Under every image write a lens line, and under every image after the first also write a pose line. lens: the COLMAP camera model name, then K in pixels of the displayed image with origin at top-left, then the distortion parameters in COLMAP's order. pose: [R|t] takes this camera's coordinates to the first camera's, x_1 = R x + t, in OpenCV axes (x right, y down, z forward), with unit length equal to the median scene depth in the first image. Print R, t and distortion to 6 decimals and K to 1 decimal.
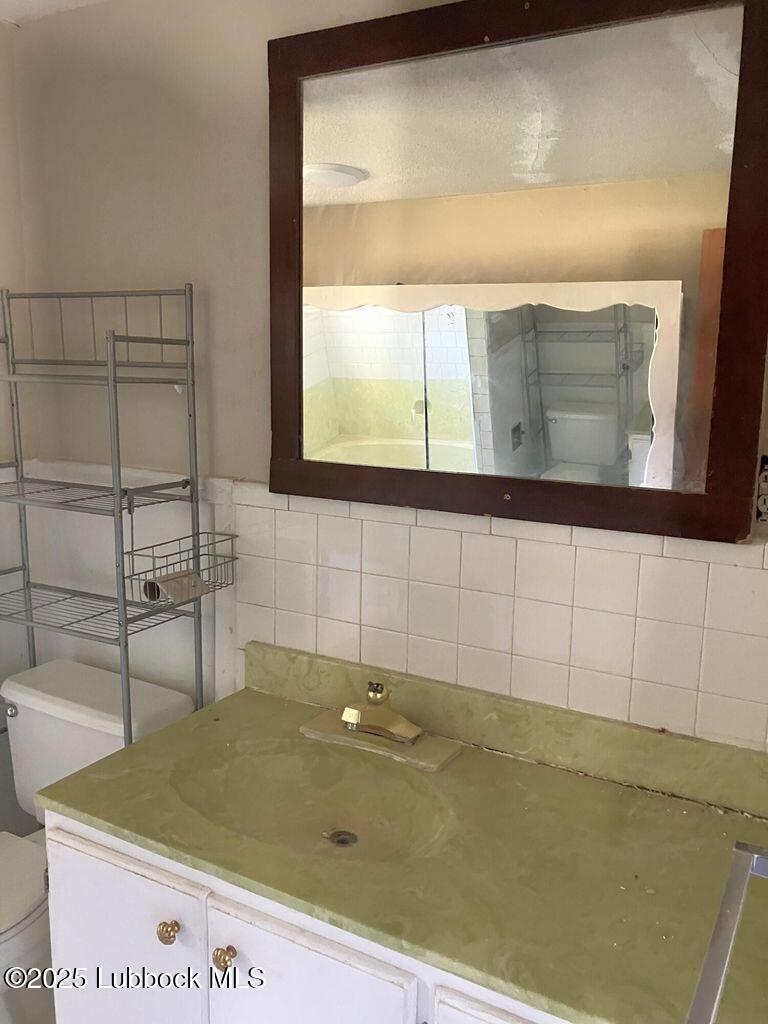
lens RADIAL K [[827.4, 0, 390.2], [0, 827.4, 513.3], [0, 0, 1]] dist [0.024890, -0.044412]
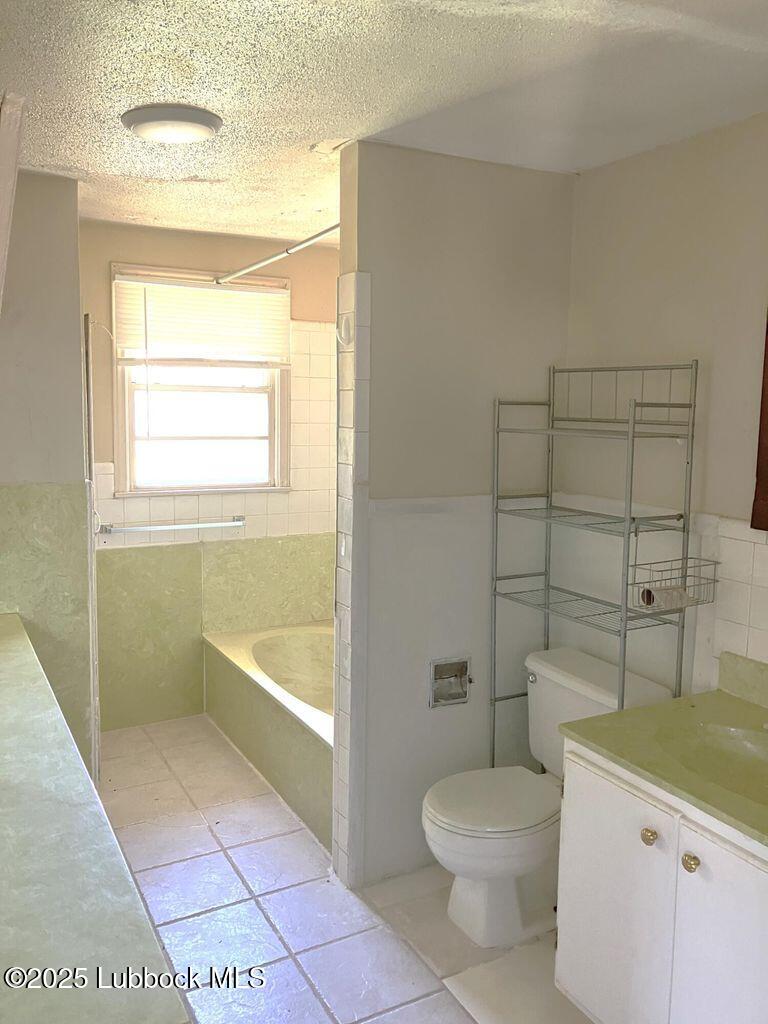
lens RADIAL K [[827.4, 0, 392.0], [0, 827.4, 514.8], [0, 0, 1]] dist [0.024890, -0.044412]
pose [[0.848041, 0.061216, -0.526383, 0.044875], [-0.083924, 0.996284, -0.019344, 0.022137], [0.523243, 0.060580, 0.850027, -0.299285]]
